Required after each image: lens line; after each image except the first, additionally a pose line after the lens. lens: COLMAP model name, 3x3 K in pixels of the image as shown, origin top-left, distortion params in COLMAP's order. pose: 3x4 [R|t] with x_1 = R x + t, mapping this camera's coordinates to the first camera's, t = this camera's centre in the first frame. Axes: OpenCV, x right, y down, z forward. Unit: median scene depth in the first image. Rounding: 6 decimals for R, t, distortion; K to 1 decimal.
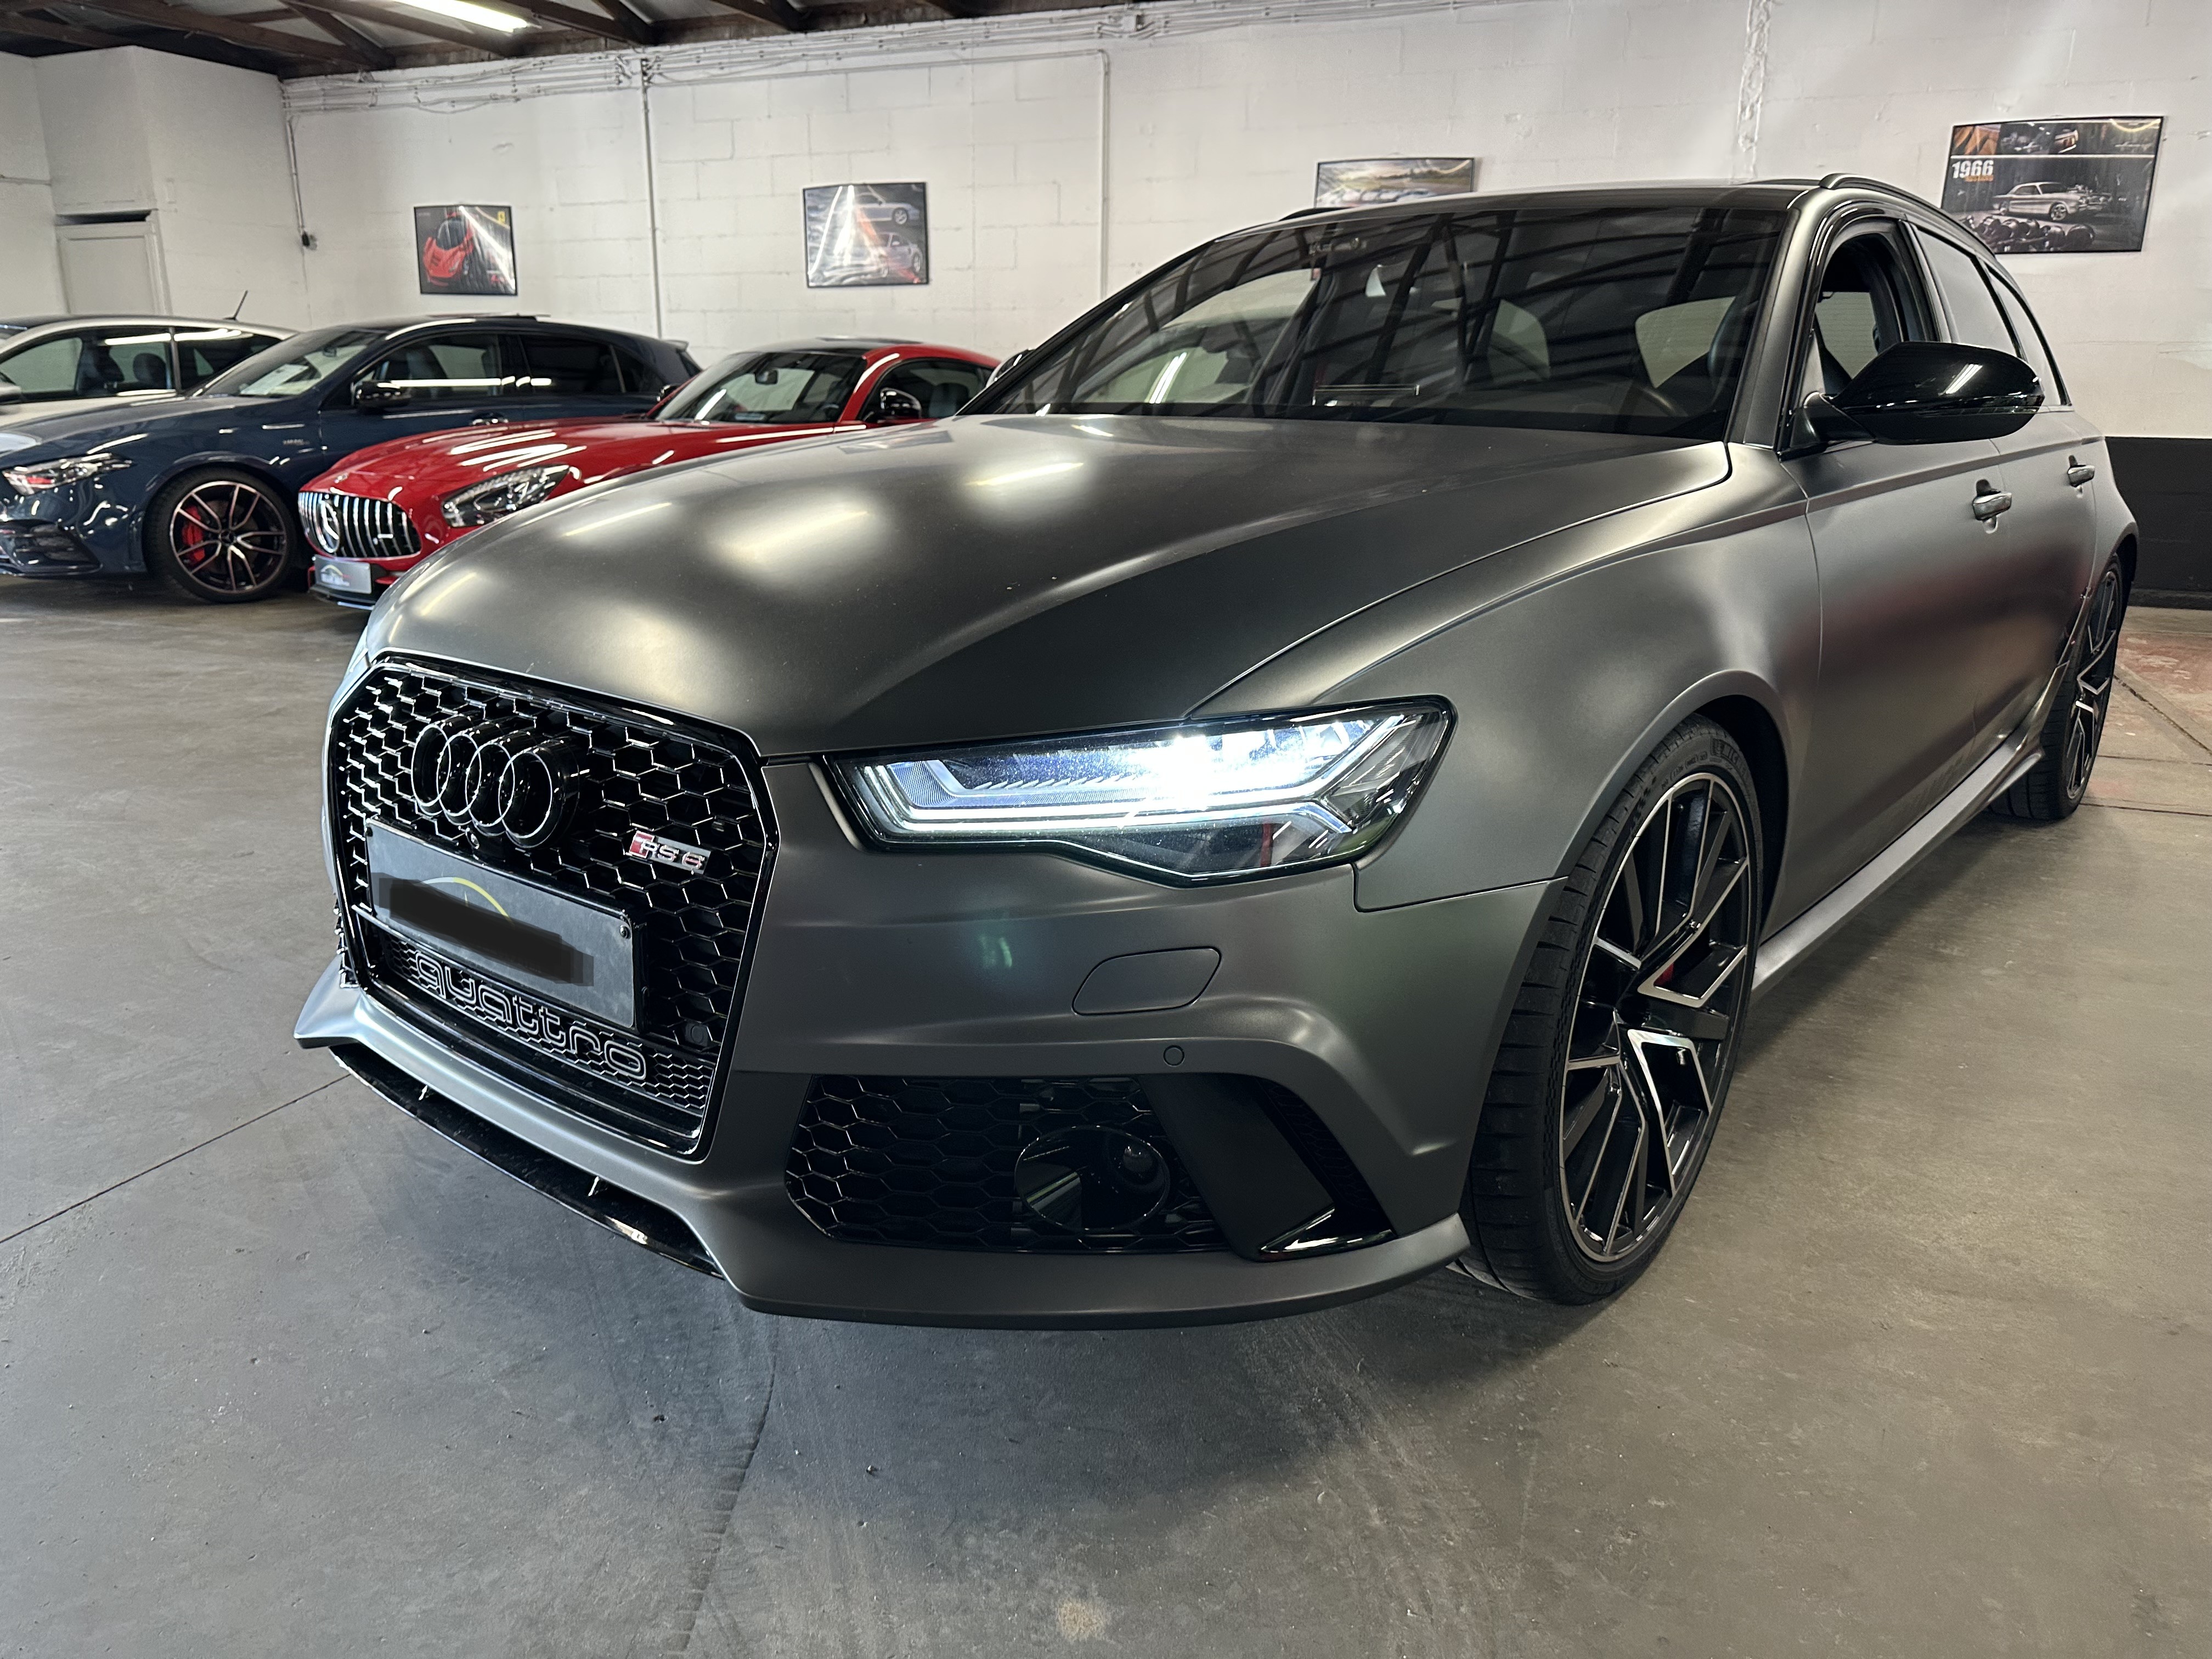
lens RADIAL K [[1554.6, 0, 1099.9], [0, 1554.6, 855.8], [0, 0, 1]] dist [-0.000587, -0.008583]
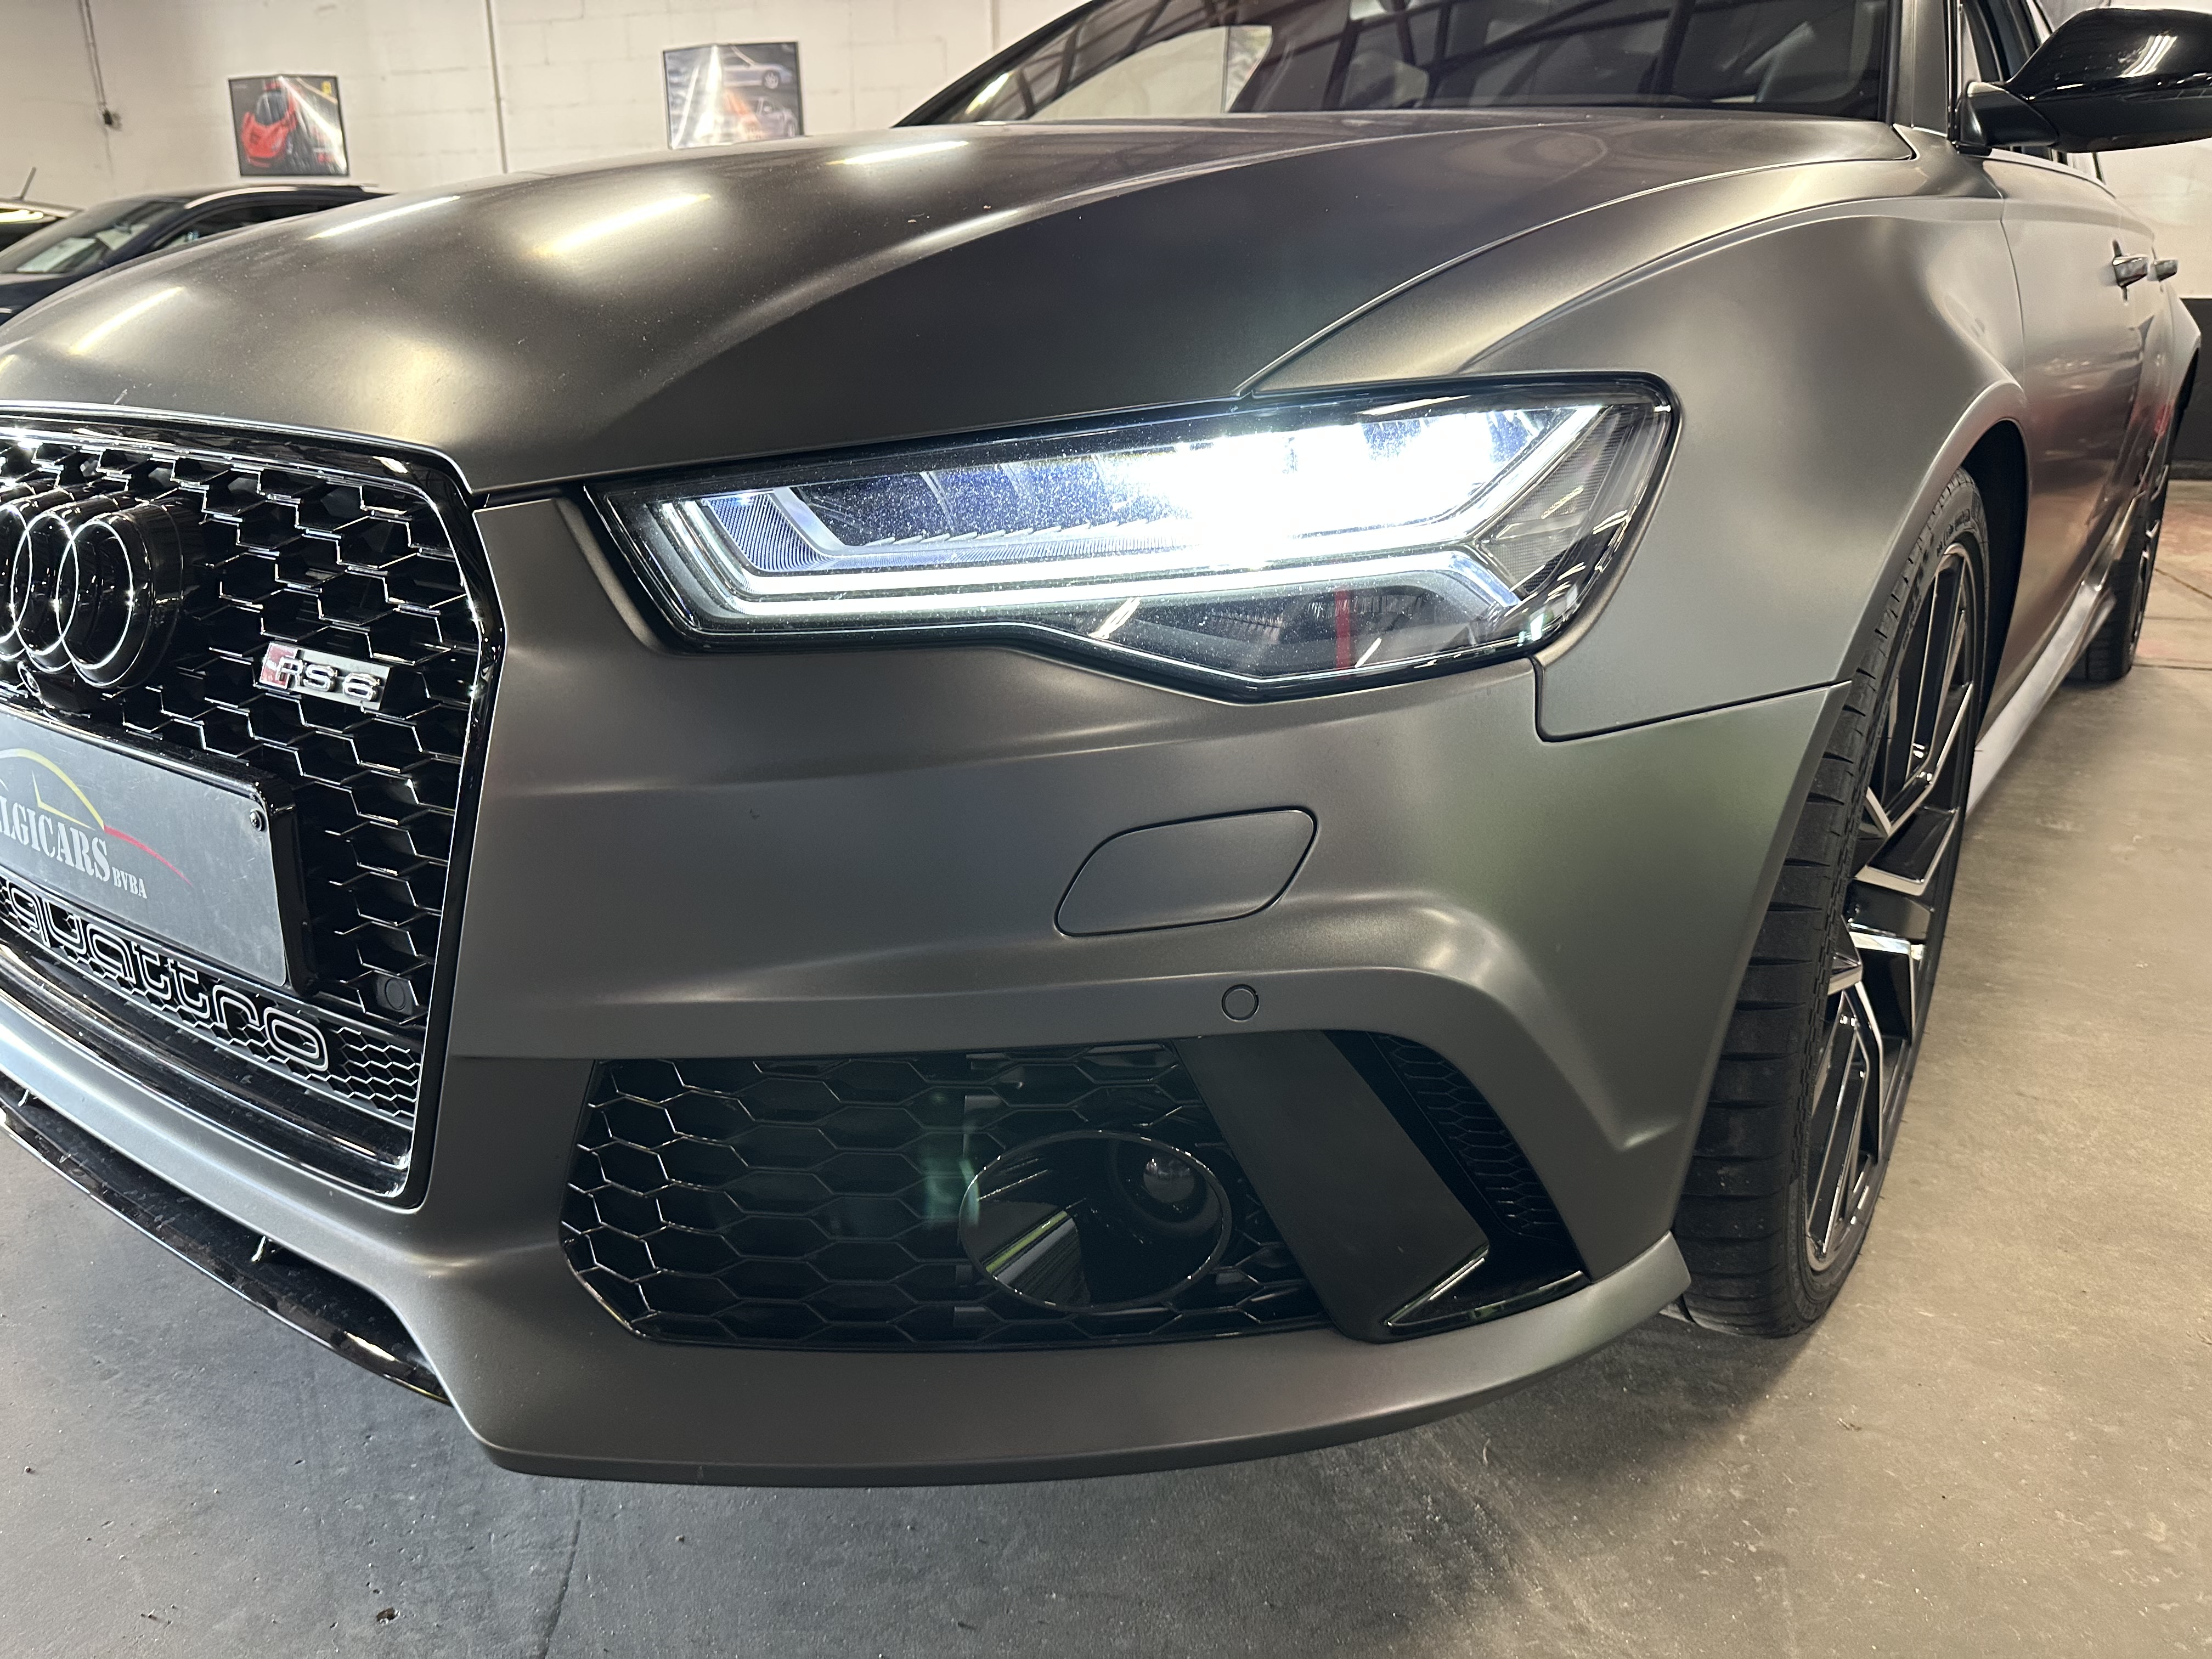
lens RADIAL K [[1489.5, 0, 1111.1], [0, 1489.5, 850.5], [0, 0, 1]] dist [-0.005379, -0.005114]
pose [[0.996813, -0.031433, 0.073315, -0.030911], [0.028354, 0.998687, 0.042668, 0.042976], [-0.074560, -0.040453, 0.996396, 0.407733]]
